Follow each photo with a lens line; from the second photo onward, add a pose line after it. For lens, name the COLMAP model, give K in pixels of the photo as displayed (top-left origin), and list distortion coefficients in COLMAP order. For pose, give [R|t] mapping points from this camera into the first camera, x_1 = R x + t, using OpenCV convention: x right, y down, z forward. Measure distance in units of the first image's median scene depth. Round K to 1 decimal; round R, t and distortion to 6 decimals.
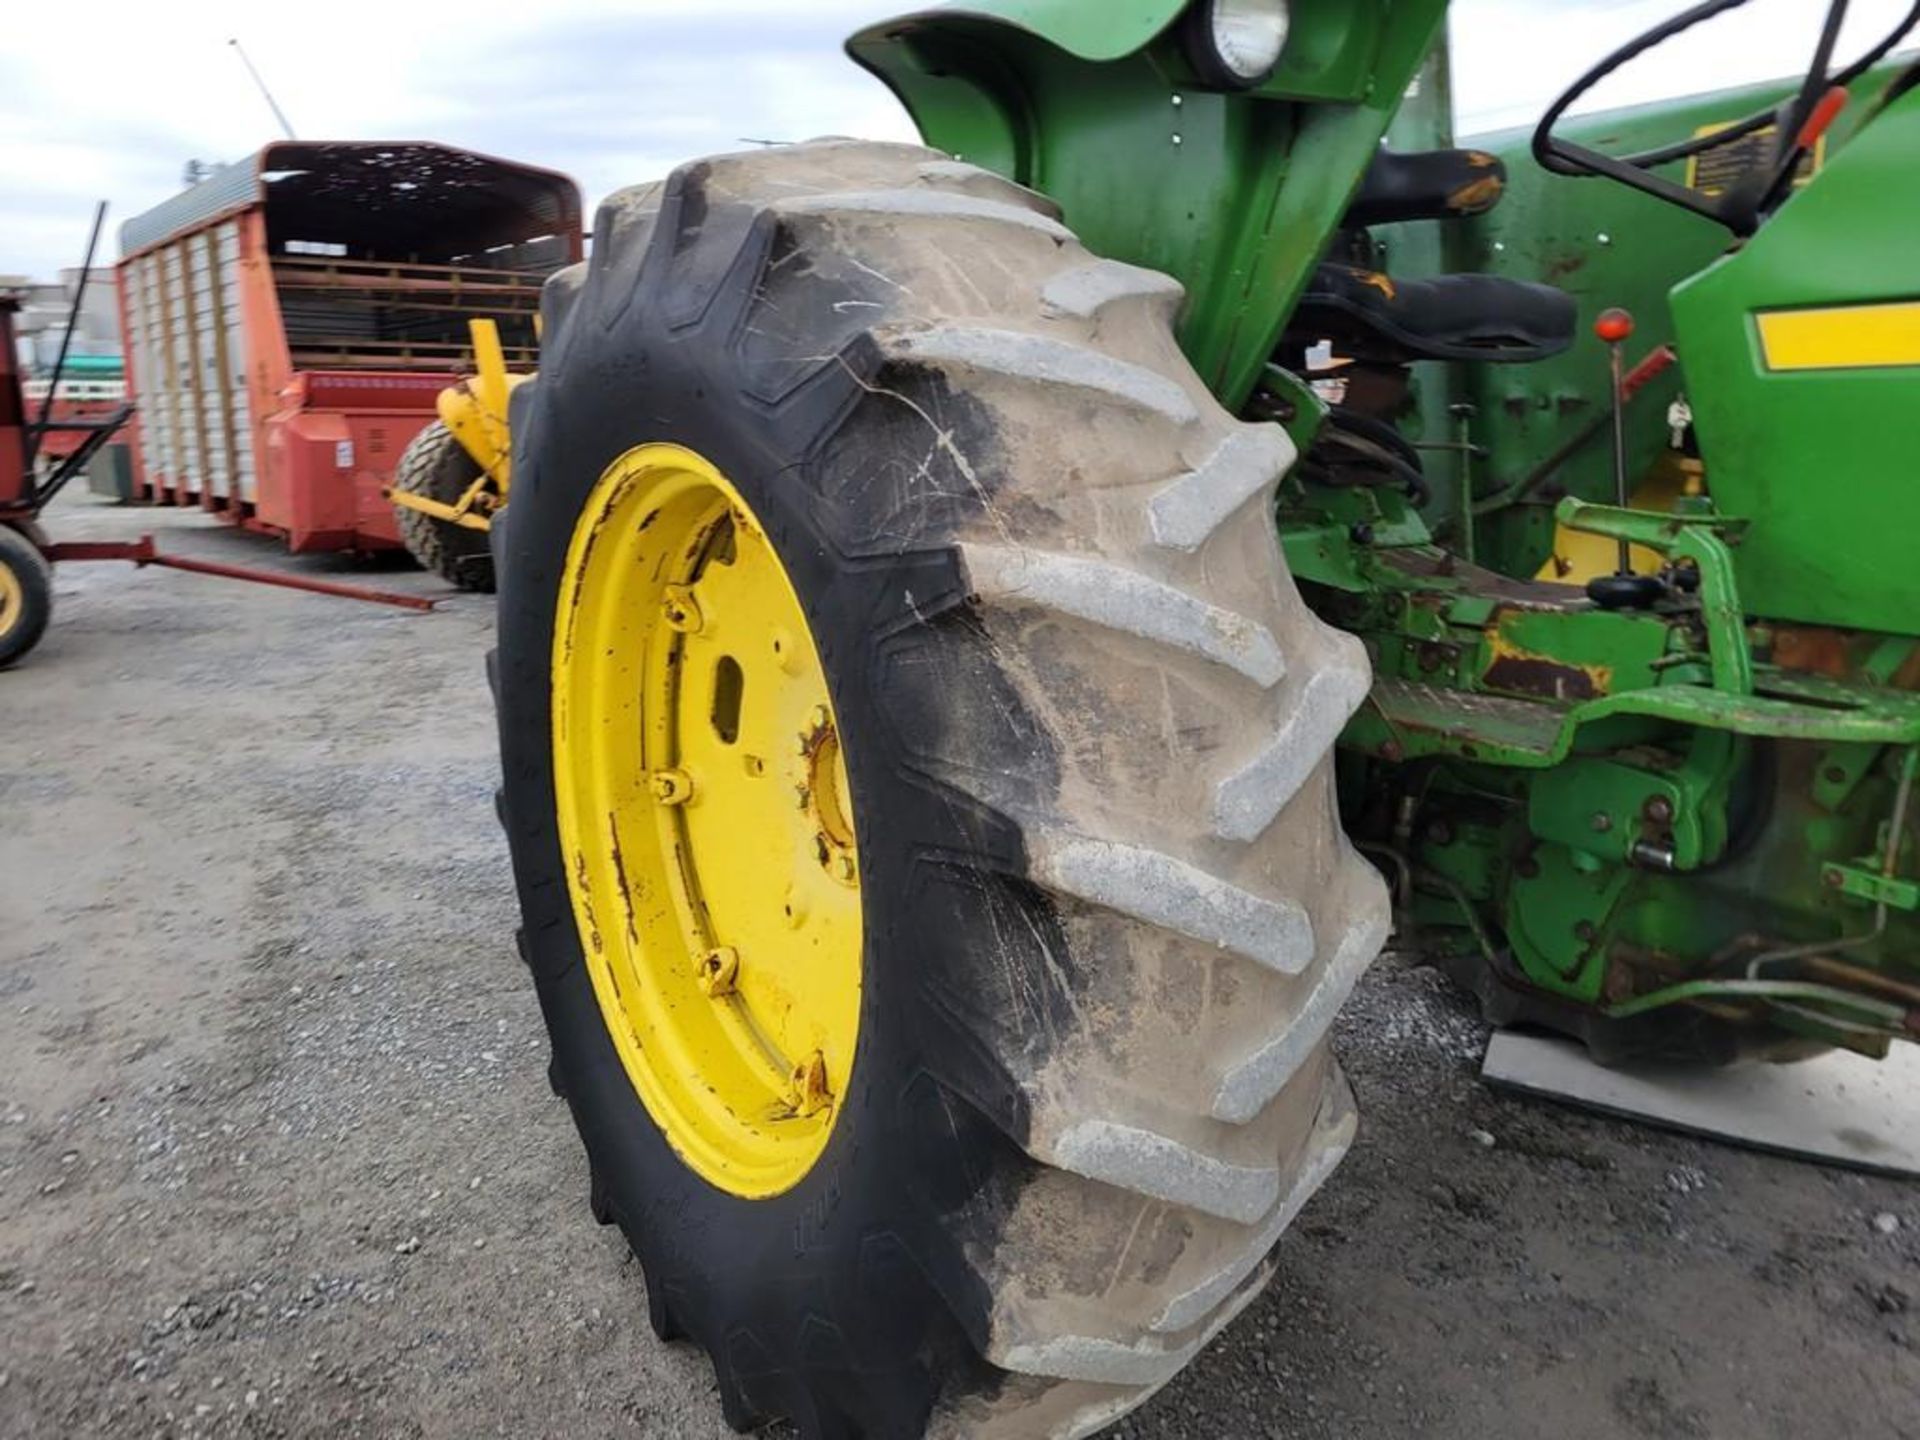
lens RADIAL K [[1489.7, 0, 958.1], [0, 1489.7, 679.7], [0, 0, 1]] dist [0.050504, -0.064788]
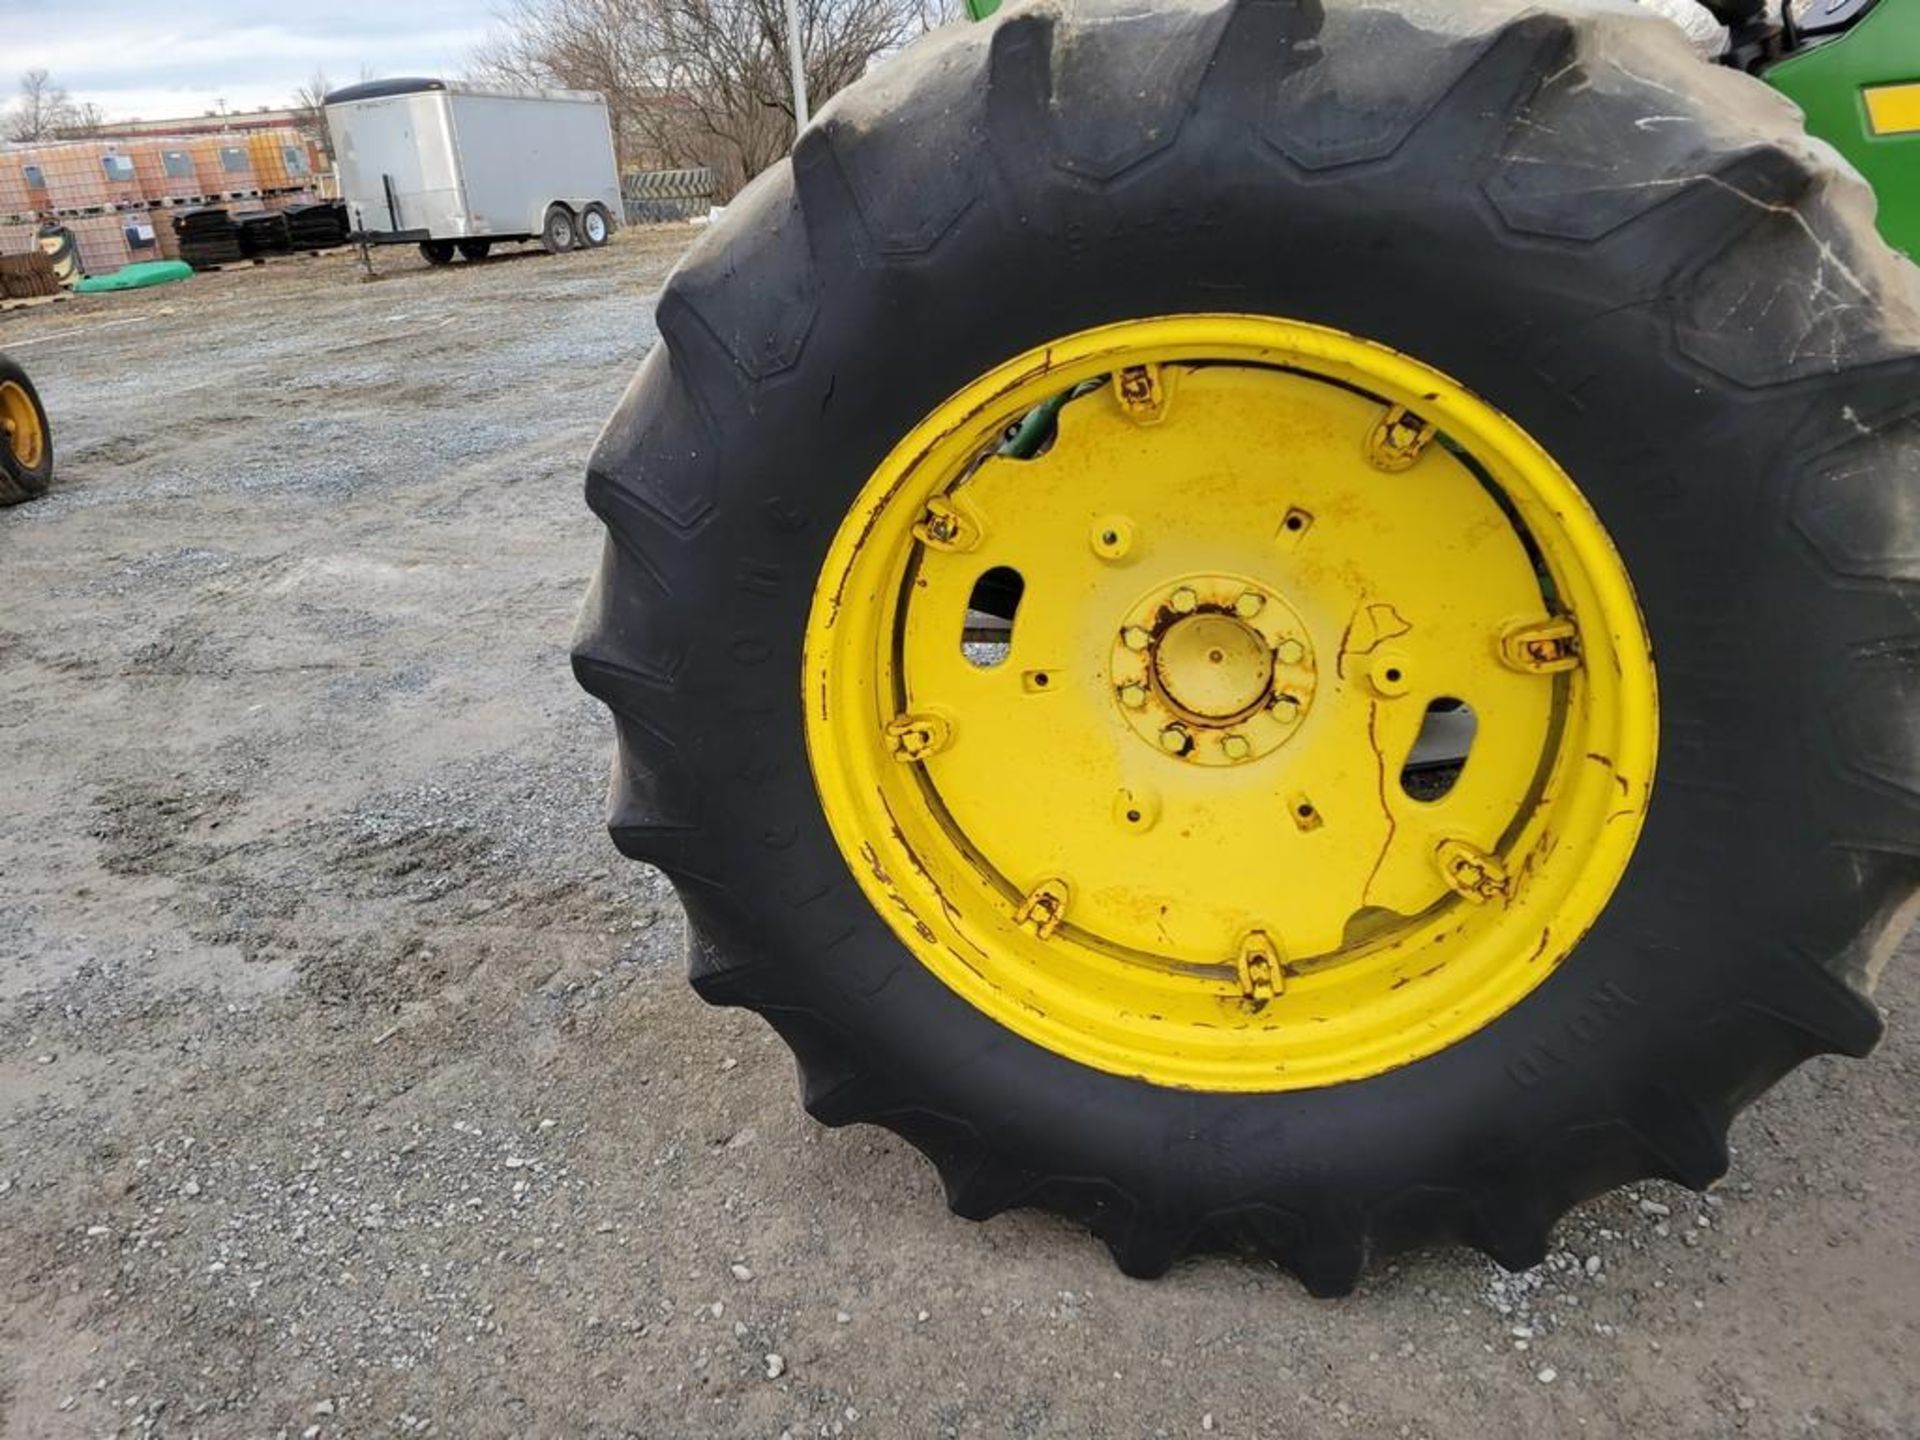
lens RADIAL K [[1462.2, 0, 960.0], [0, 1462.2, 720.0], [0, 0, 1]] dist [0.075570, -0.058207]
pose [[0.745342, -0.295828, 0.597454, -0.976934], [0.202324, 0.954265, 0.220097, -0.170291], [-0.635240, -0.043168, 0.771107, 0.492147]]
